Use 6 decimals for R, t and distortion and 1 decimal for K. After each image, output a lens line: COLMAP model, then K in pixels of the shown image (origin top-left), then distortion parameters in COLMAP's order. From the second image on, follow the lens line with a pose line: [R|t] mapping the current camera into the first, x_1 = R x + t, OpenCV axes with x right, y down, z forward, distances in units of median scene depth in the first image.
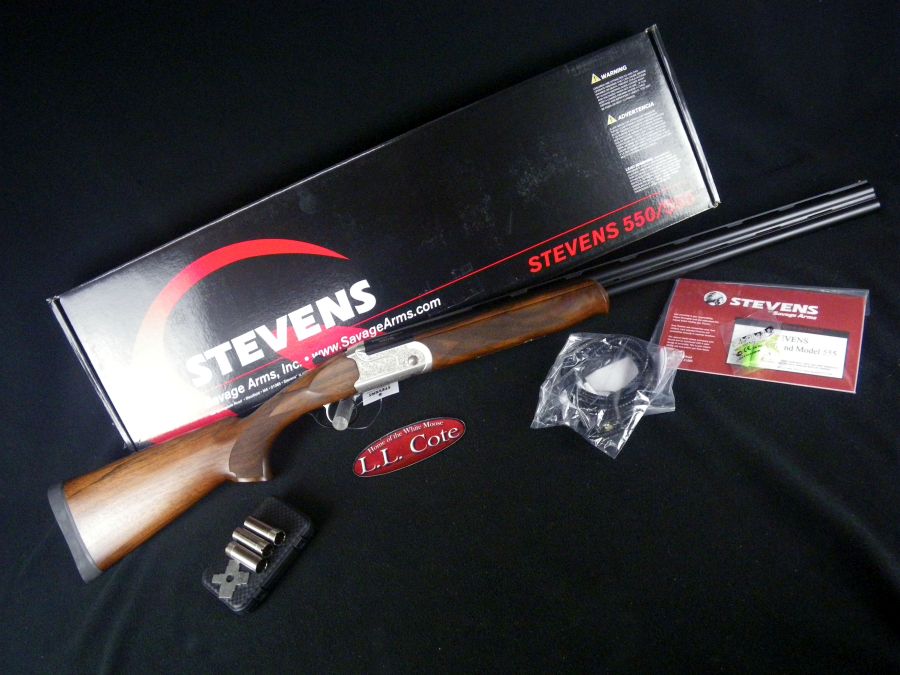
lens RADIAL K [[748.5, 0, 453.5], [0, 748.5, 336.7], [0, 0, 1]] dist [-0.104261, 0.003275]
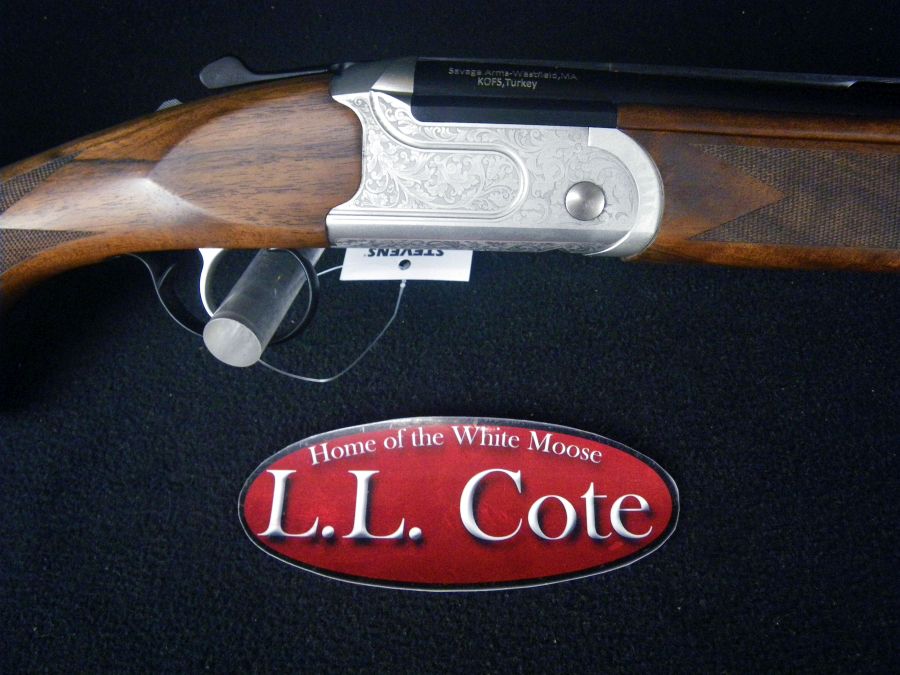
lens RADIAL K [[748.5, 0, 449.5], [0, 748.5, 338.1], [0, 0, 1]] dist [-0.104261, 0.003275]
pose [[0.944924, 0.318114, 0.076959, -0.100595], [-0.326822, 0.904529, 0.273887, 0.019915], [0.017515, -0.283954, 0.958678, 0.749491]]
